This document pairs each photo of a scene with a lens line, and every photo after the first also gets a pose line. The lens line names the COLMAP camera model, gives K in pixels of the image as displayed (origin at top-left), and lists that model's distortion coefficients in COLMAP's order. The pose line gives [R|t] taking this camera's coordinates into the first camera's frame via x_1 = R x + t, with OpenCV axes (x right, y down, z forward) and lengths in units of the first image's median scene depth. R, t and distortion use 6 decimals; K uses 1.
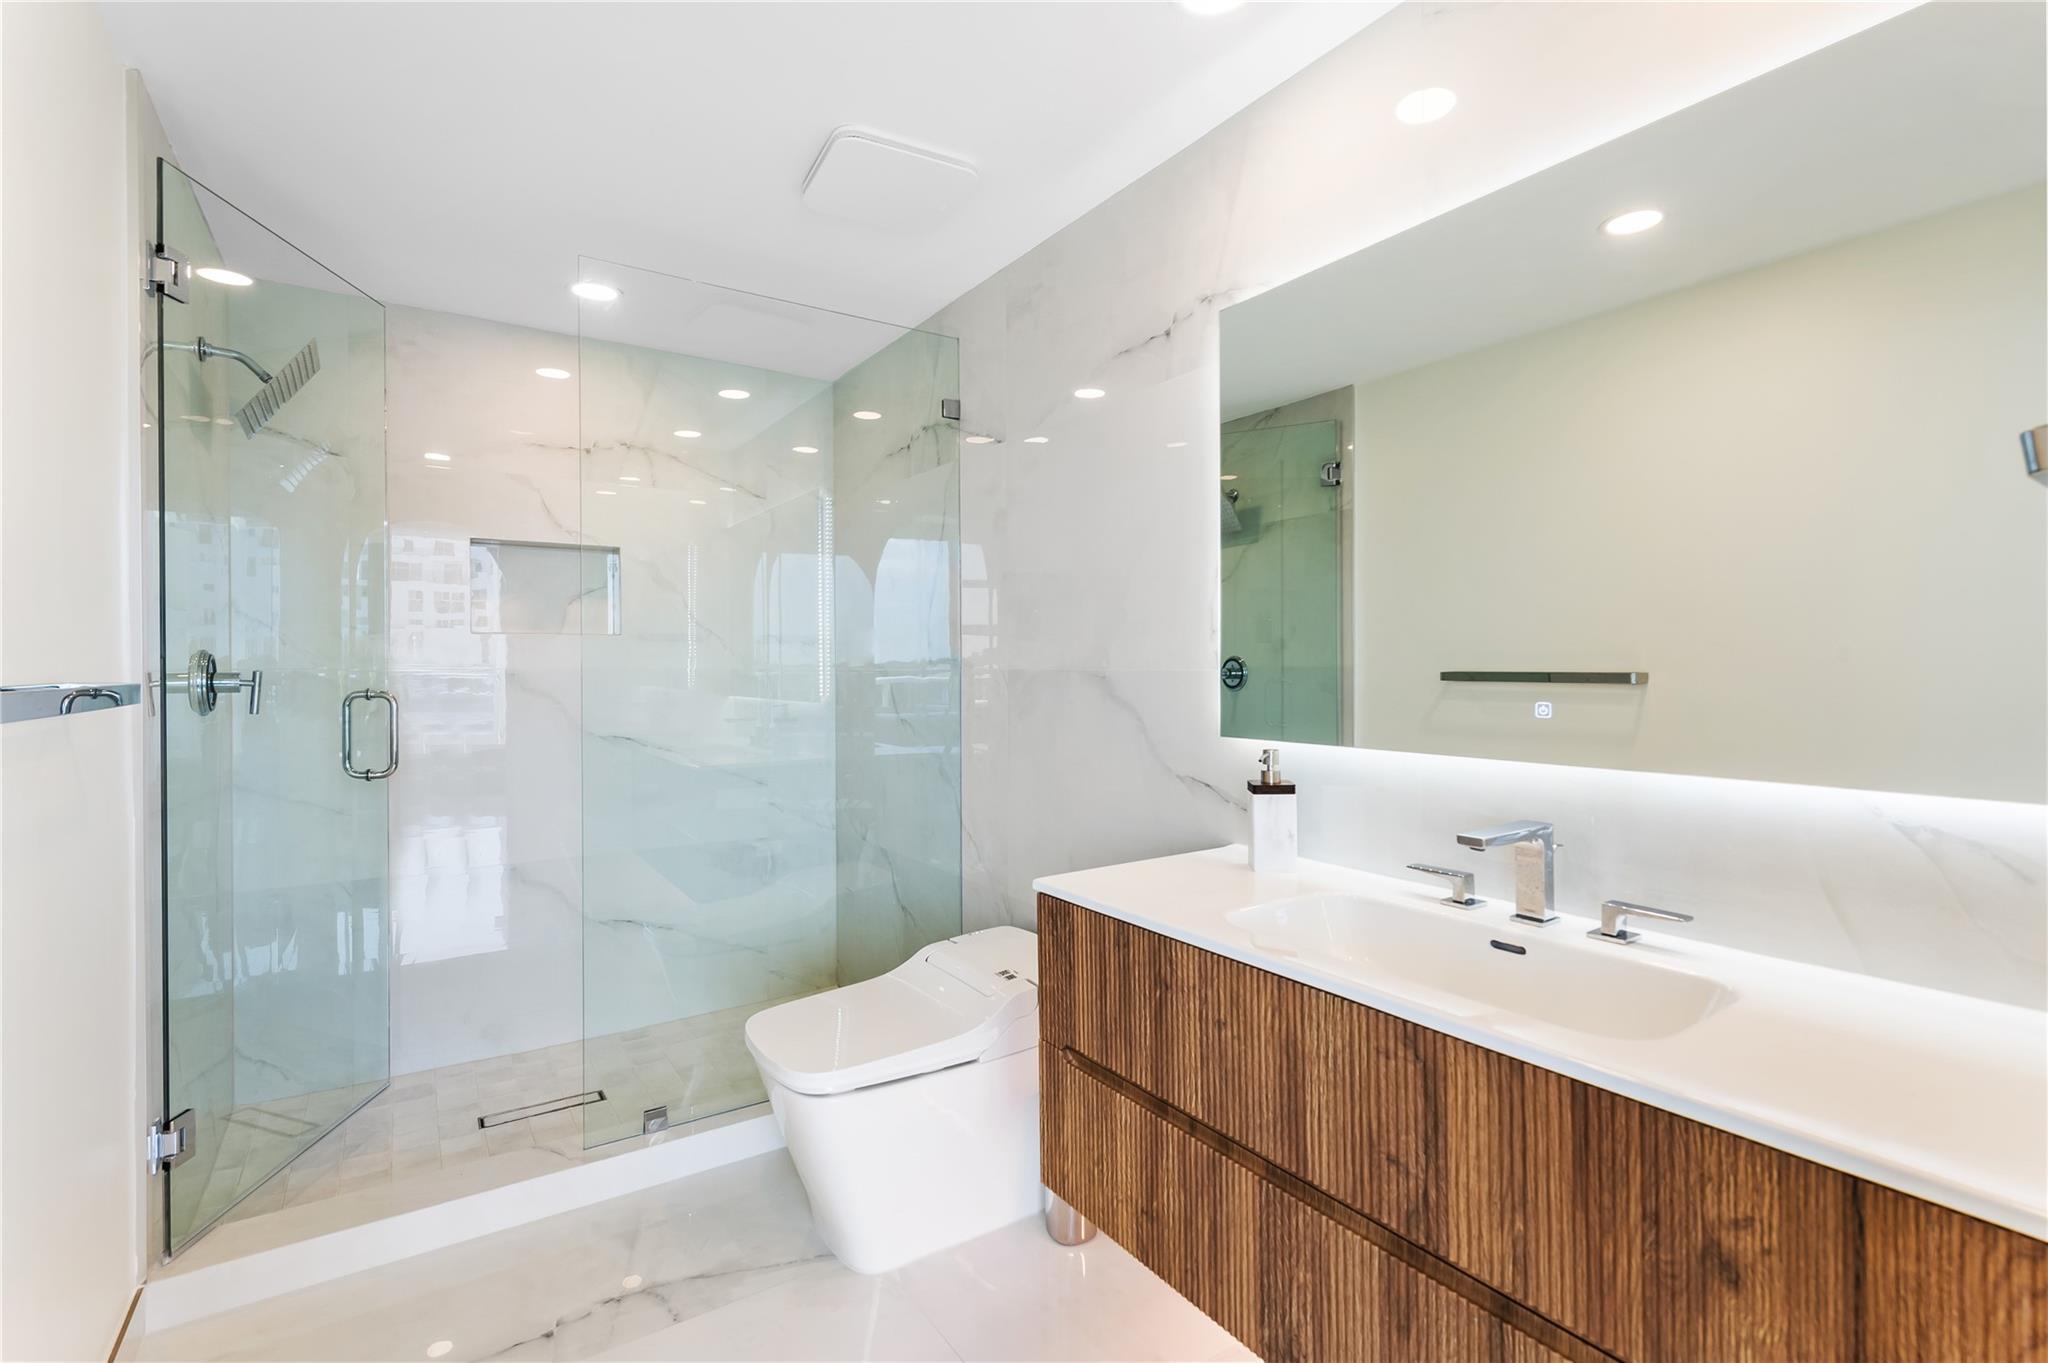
lens RADIAL K [[912.4, 0, 1024.0], [0, 912.4, 681.5], [0, 0, 1]] dist [0.000661, 0.000208]
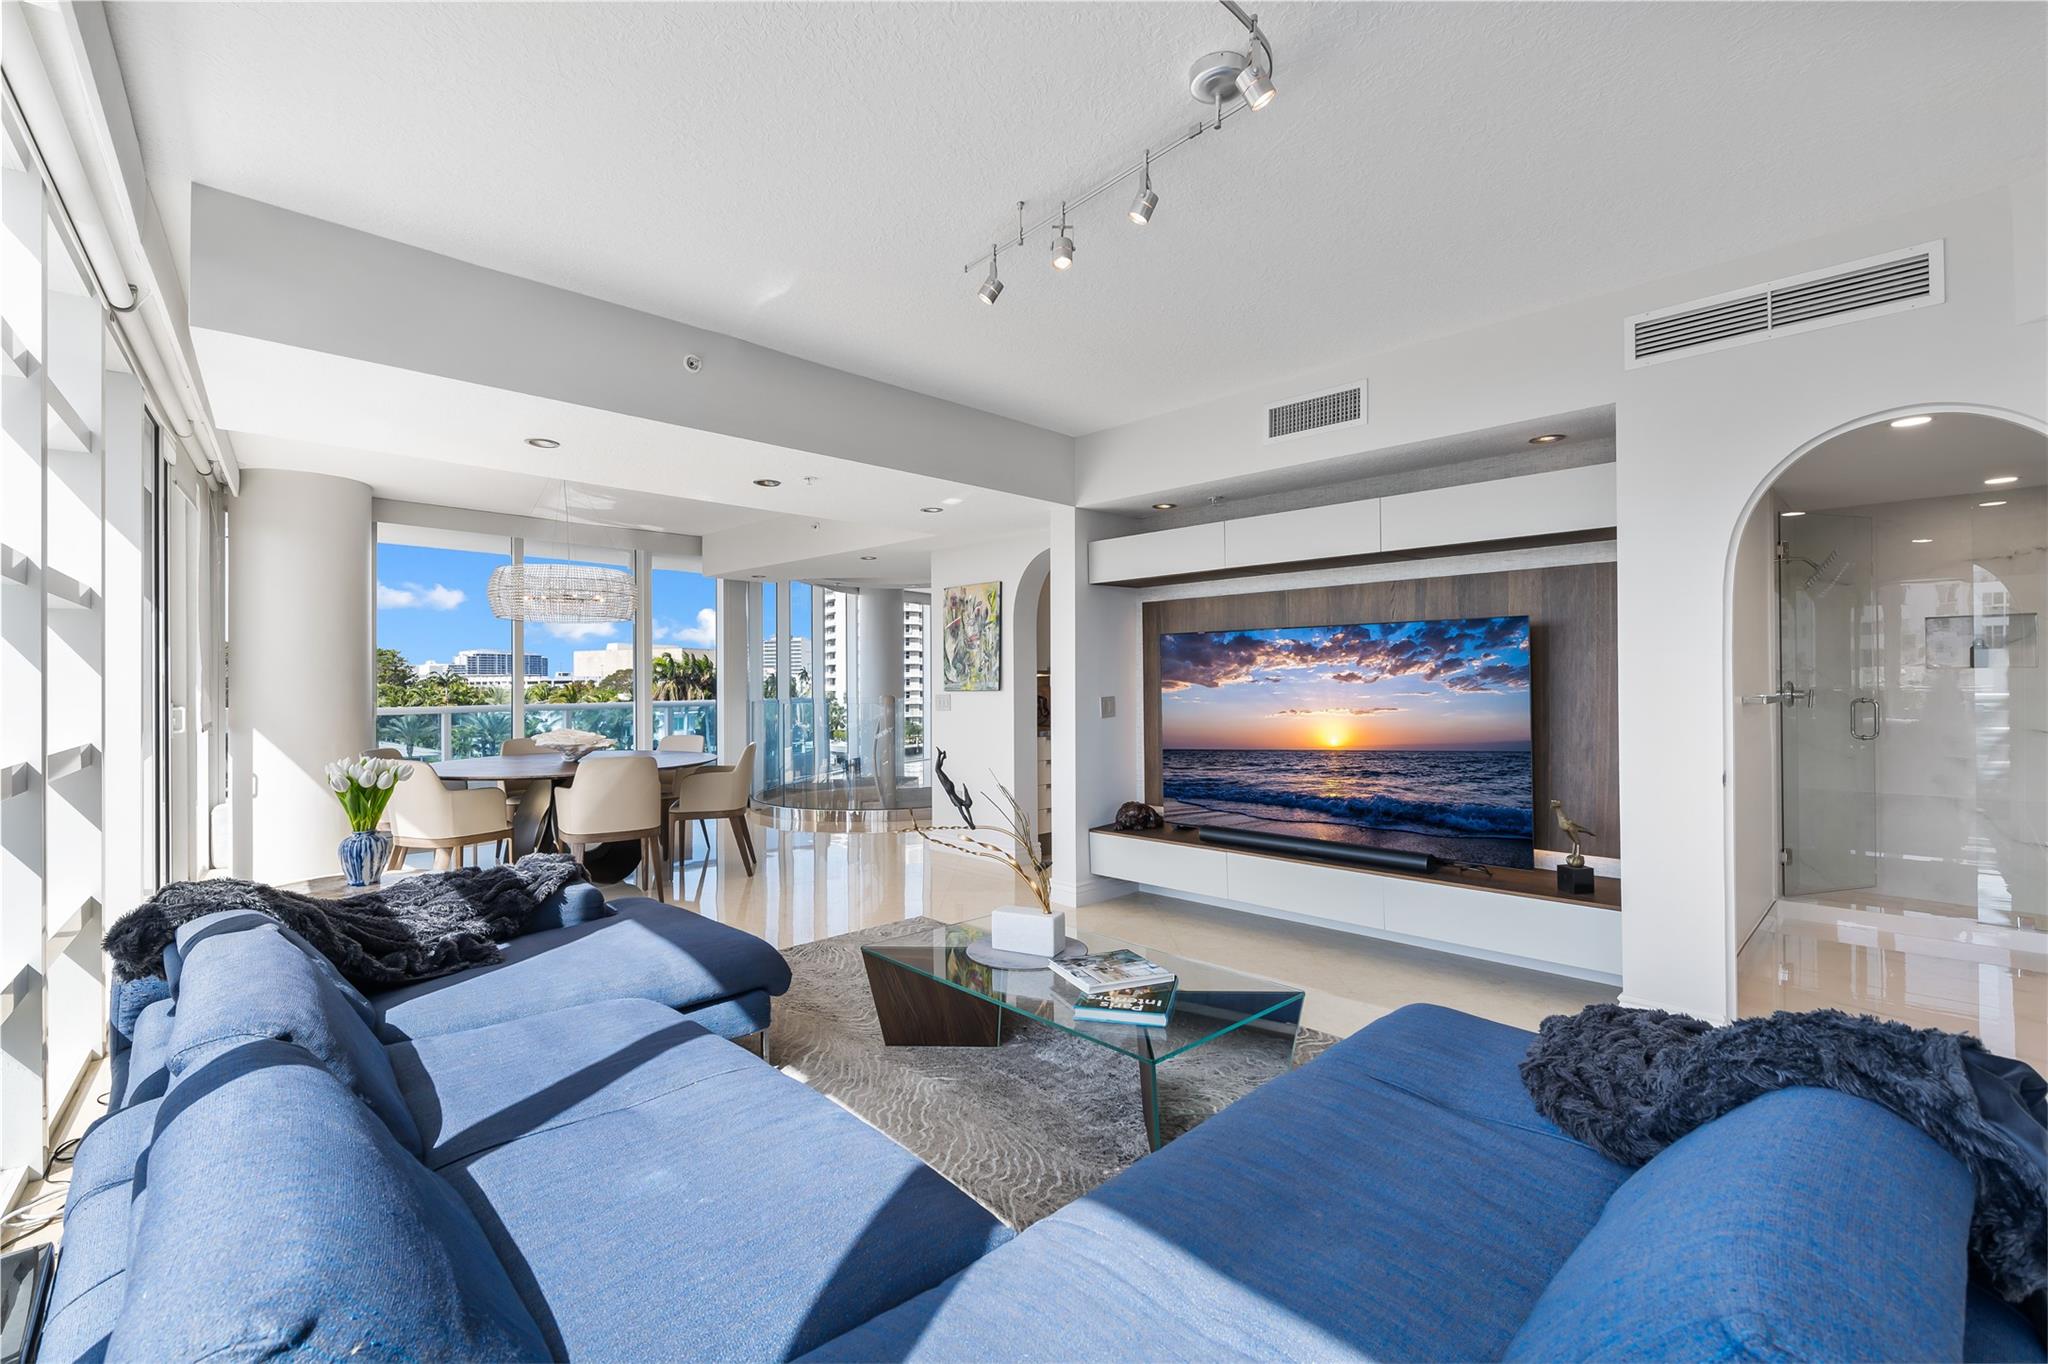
lens RADIAL K [[912.4, 0, 1024.0], [0, 912.4, 682.0], [0, 0, 1]] dist [0.000661, 0.000208]
pose [[0.193406, -0.003178, -0.981114, 1.148596], [0.001669, 0.999994, -0.002910, -0.028066], [0.981117, -0.001074, 0.193411, -1.540971]]
